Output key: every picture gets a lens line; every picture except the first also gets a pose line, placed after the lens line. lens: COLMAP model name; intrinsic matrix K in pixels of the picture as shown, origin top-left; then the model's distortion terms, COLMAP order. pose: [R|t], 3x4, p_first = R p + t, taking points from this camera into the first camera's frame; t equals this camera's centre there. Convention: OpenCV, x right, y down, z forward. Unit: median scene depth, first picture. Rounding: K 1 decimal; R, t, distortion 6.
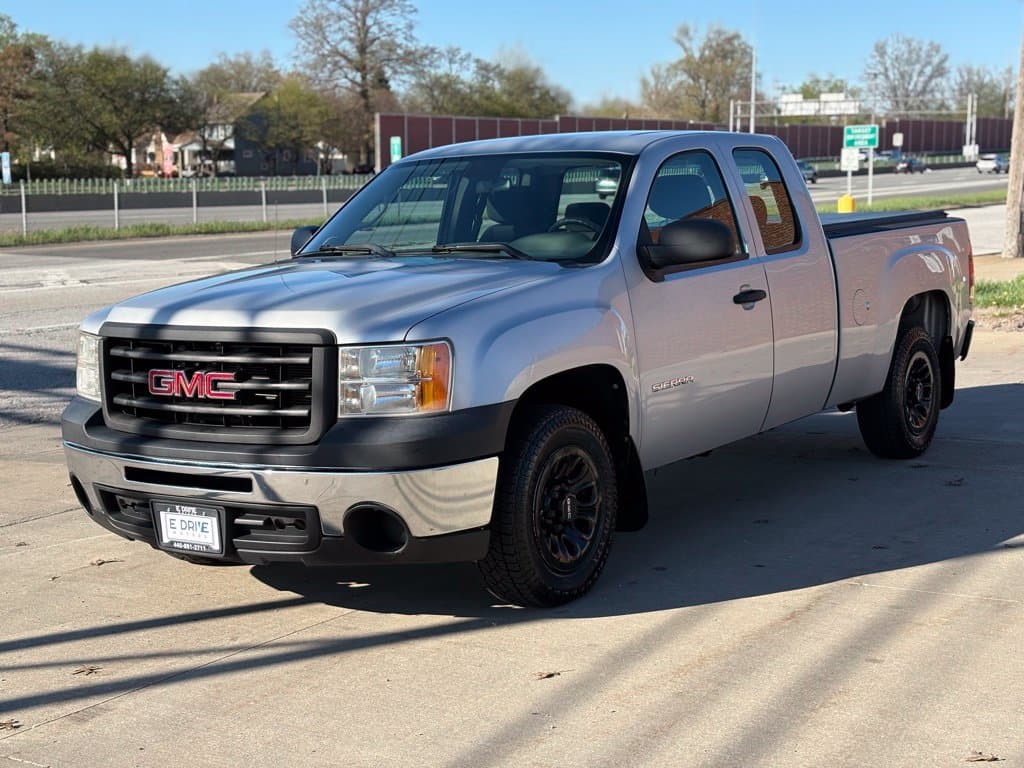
lens RADIAL K [[1522.8, 0, 512.0], [0, 1522.8, 384.0], [0, 0, 1]] dist [0.234284, -0.874922]
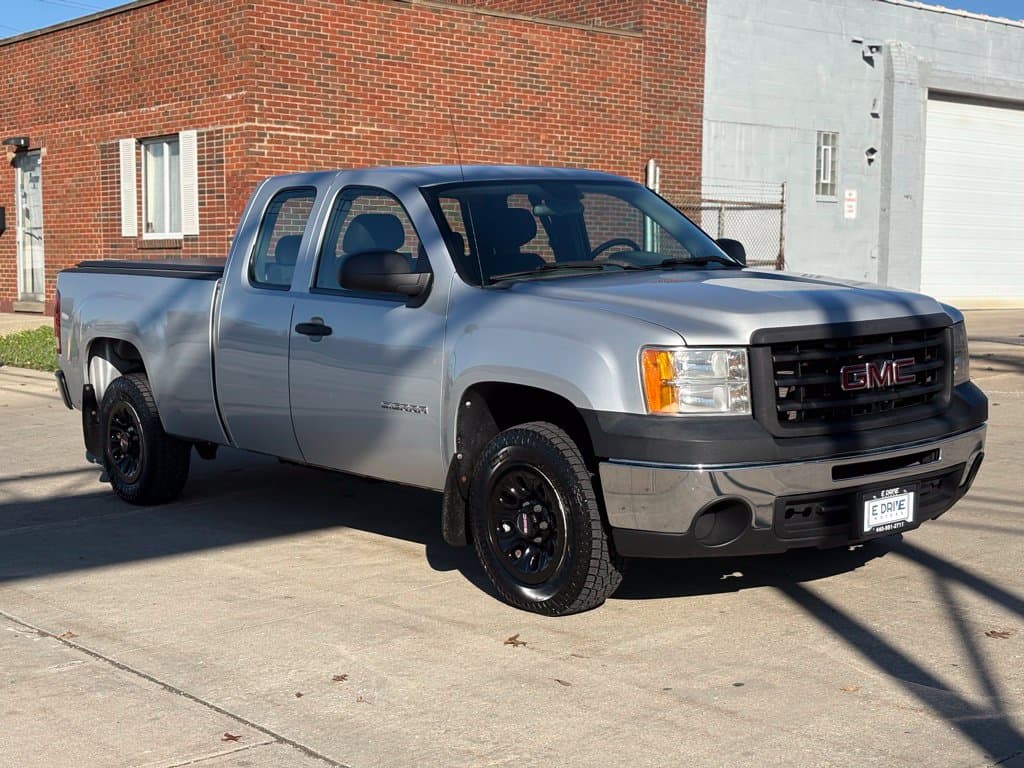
lens RADIAL K [[1522.8, 0, 512.0], [0, 1522.8, 384.0], [0, 0, 1]] dist [0.234284, -0.874922]
pose [[0.291133, -0.068792, 0.954206, -1.243108], [0.130159, 0.990985, 0.031731, -0.057749], [-0.947787, 0.114960, 0.297462, 0.882253]]
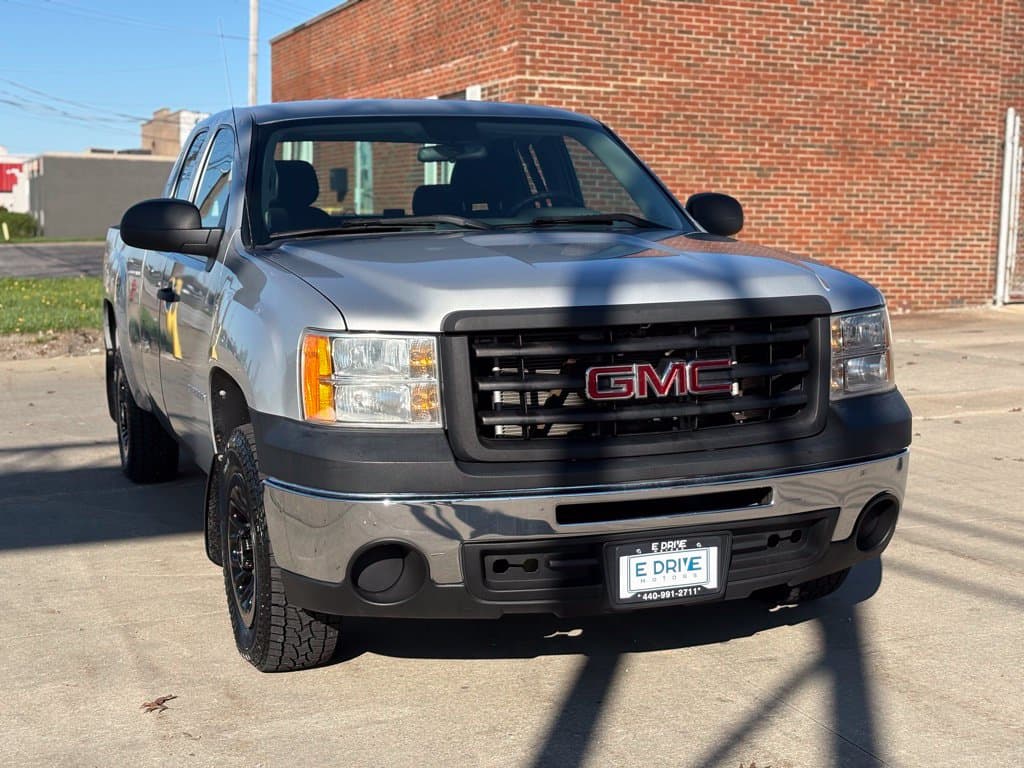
lens RADIAL K [[1522.8, 0, 512.0], [0, 1522.8, 384.0], [0, 0, 1]] dist [0.234284, -0.874922]
pose [[0.582074, -0.070630, 0.810062, -0.824697], [0.097219, 0.995119, 0.016909, -0.016998], [-0.807303, 0.068912, 0.586100, 0.588372]]
